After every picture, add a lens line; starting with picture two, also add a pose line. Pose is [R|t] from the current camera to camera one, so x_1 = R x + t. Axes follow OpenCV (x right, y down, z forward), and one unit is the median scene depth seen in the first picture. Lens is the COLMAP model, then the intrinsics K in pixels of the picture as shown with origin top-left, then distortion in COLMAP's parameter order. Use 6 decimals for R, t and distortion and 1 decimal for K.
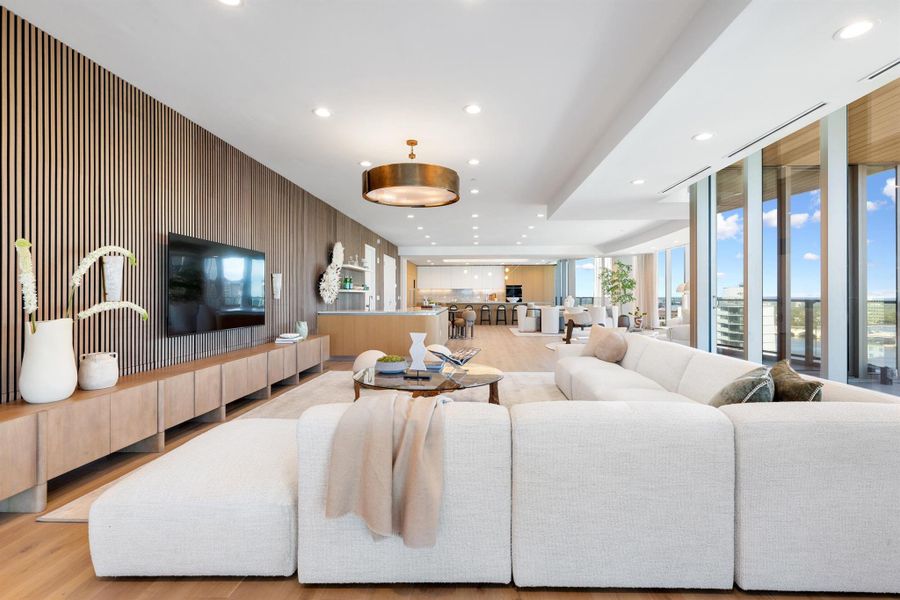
lens RADIAL K [[397.1, 0, 451.0], [0, 397.1, 294.4], [0, 0, 1]] dist [0.000896, 0.000471]
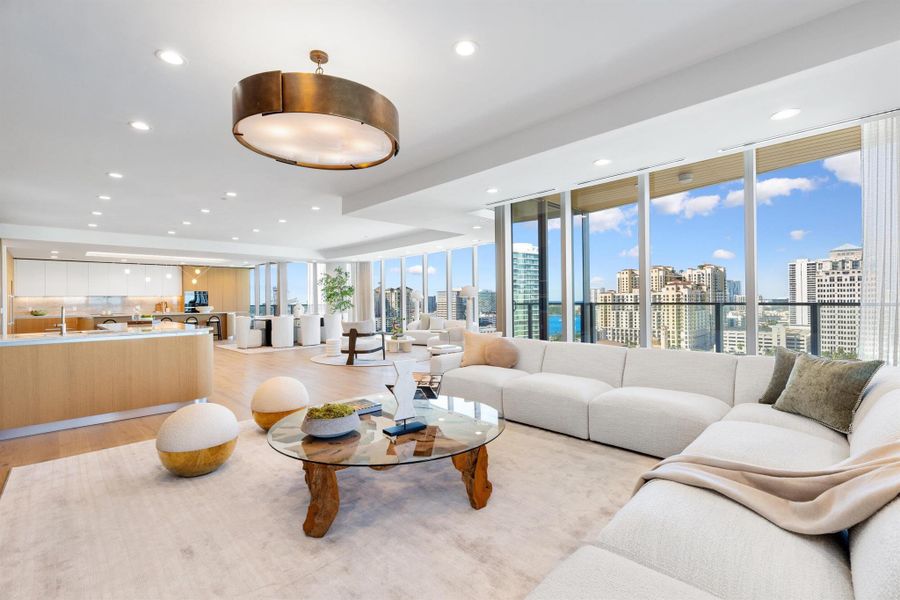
lens RADIAL K [[397.1, 0, 452.0], [0, 397.1, 302.6], [0, 0, 1]] dist [0.000896, 0.000471]
pose [[0.671094, -0.013402, 0.741251, -0.124846], [0.011341, 0.999905, 0.007811, -0.000961], [-0.741286, 0.003165, 0.671182, 0.122604]]
